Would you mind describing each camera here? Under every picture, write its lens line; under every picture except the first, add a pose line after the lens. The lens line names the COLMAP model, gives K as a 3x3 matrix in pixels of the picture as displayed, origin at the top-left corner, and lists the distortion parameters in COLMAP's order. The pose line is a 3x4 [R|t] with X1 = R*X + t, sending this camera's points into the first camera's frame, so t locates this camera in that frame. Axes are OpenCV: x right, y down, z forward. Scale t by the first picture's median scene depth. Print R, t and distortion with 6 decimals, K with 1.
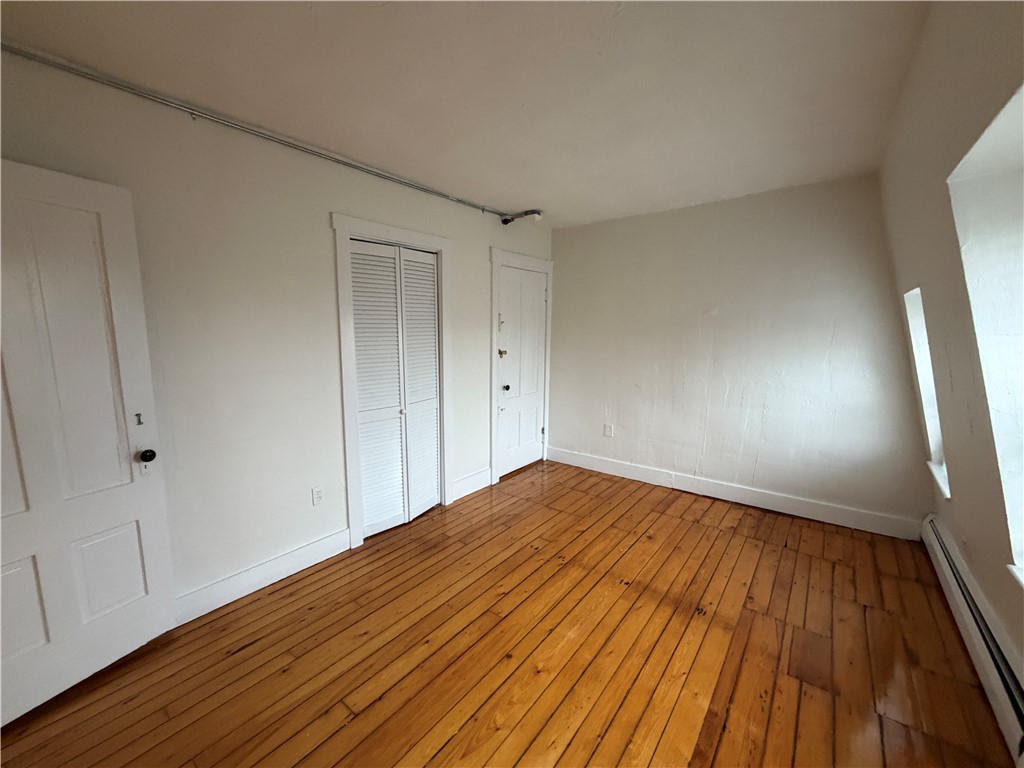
lens RADIAL K [[407.4, 0, 512.1], [0, 407.4, 385.6], [0, 0, 1]] dist [0.001658, -0.000917]
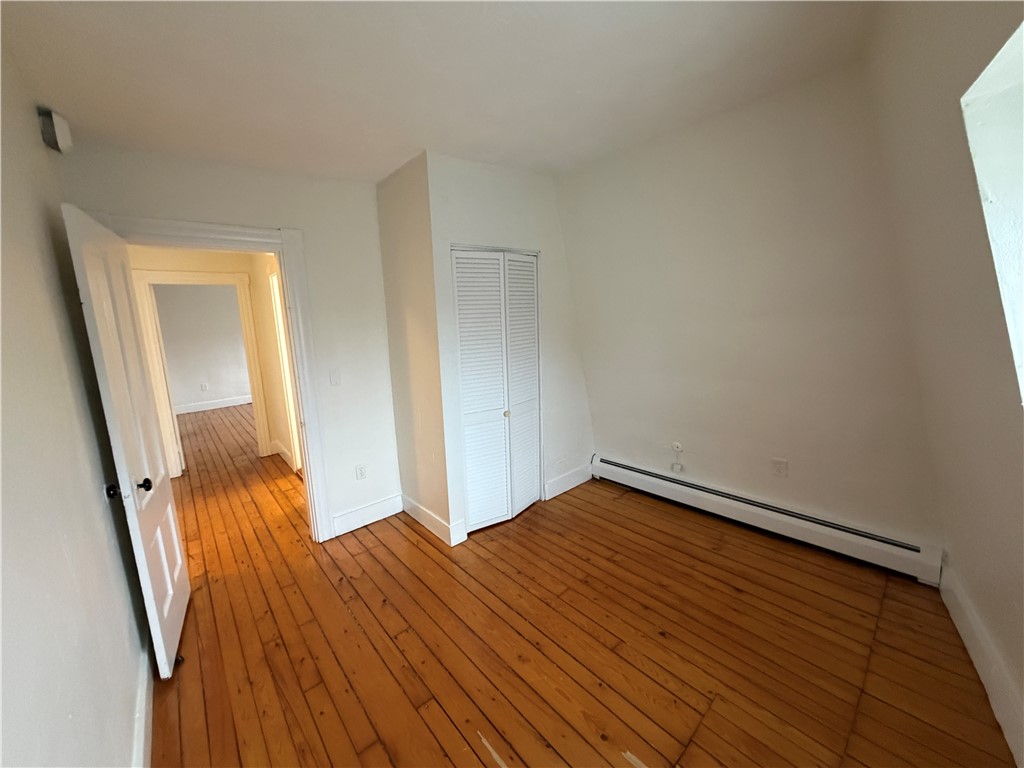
lens RADIAL K [[407.4, 0, 511.9], [0, 407.4, 384.9], [0, 0, 1]] dist [0.001658, -0.000917]
pose [[0.196533, -0.181166, 0.963615, -1.912043], [0.184339, 0.972084, 0.145161, 0.127343], [-0.963013, 0.149103, 0.224442, -1.189060]]
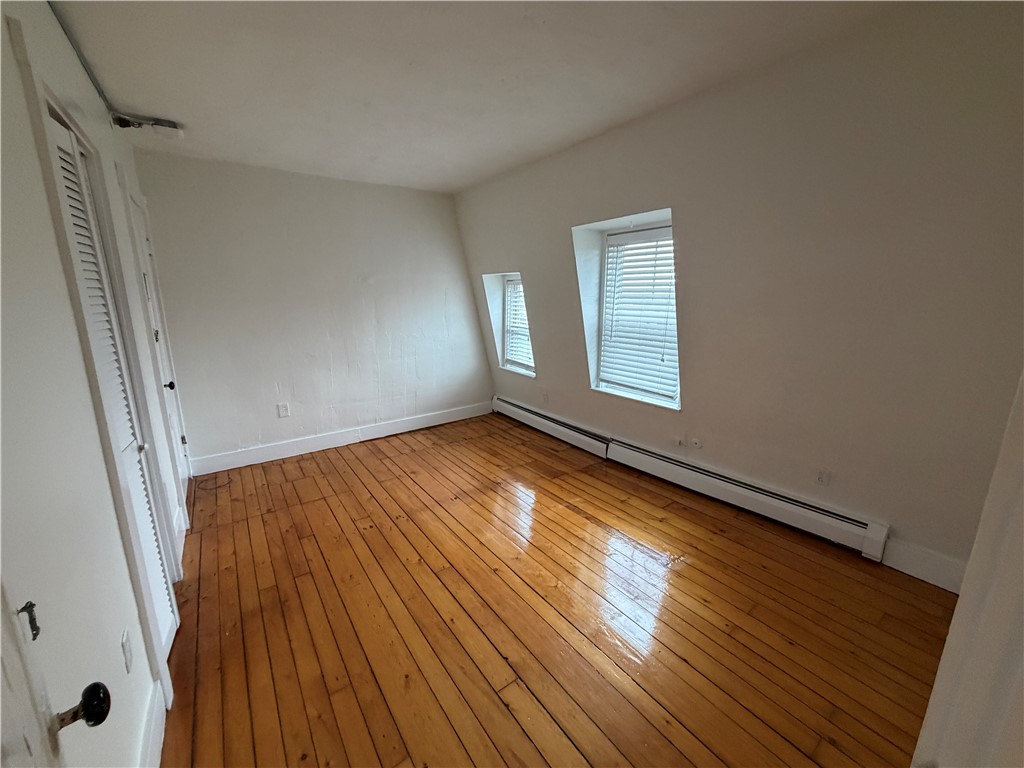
lens RADIAL K [[407.4, 0, 506.6], [0, 407.4, 386.7], [0, 0, 1]] dist [0.001658, -0.000917]
pose [[0.286210, -0.215798, 0.933550, -0.654049], [0.139046, 0.973349, 0.182368, -0.052992], [-0.948024, 0.077611, 0.308588, 0.358876]]
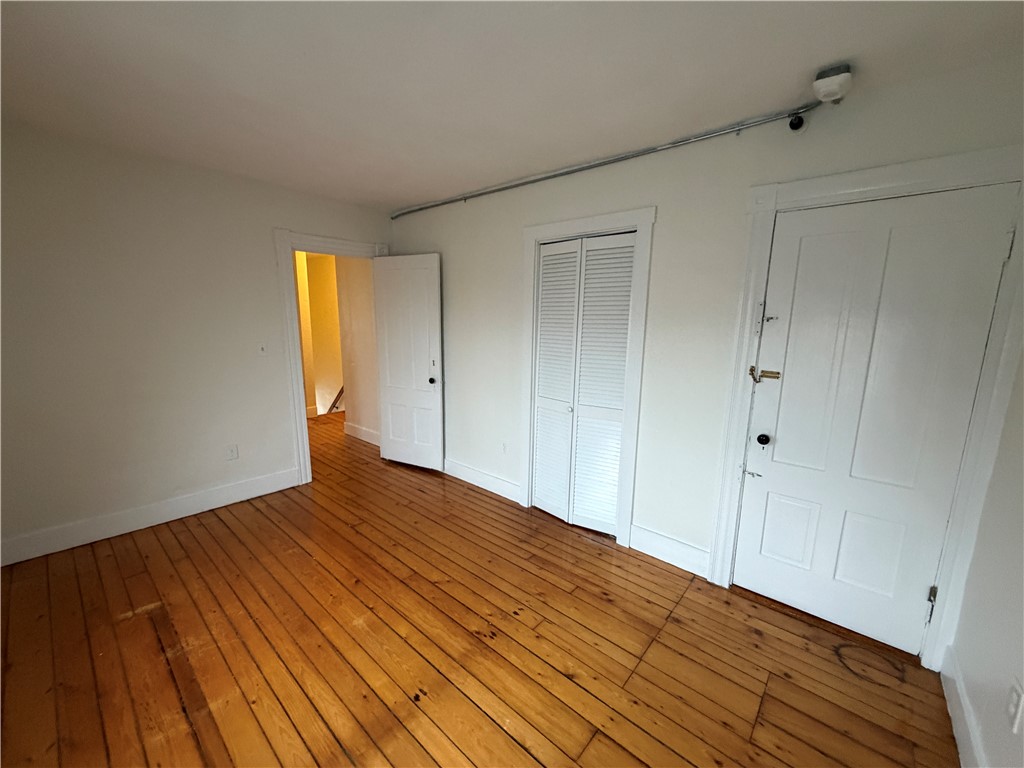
lens RADIAL K [[407.4, 0, 506.2], [0, 407.4, 386.7], [0, 0, 1]] dist [0.001658, -0.000917]
pose [[-0.055833, 0.164747, -0.984754, 0.717978], [-0.160150, 0.972045, 0.171700, -0.137041], [0.985512, 0.167294, -0.027888, 0.898469]]
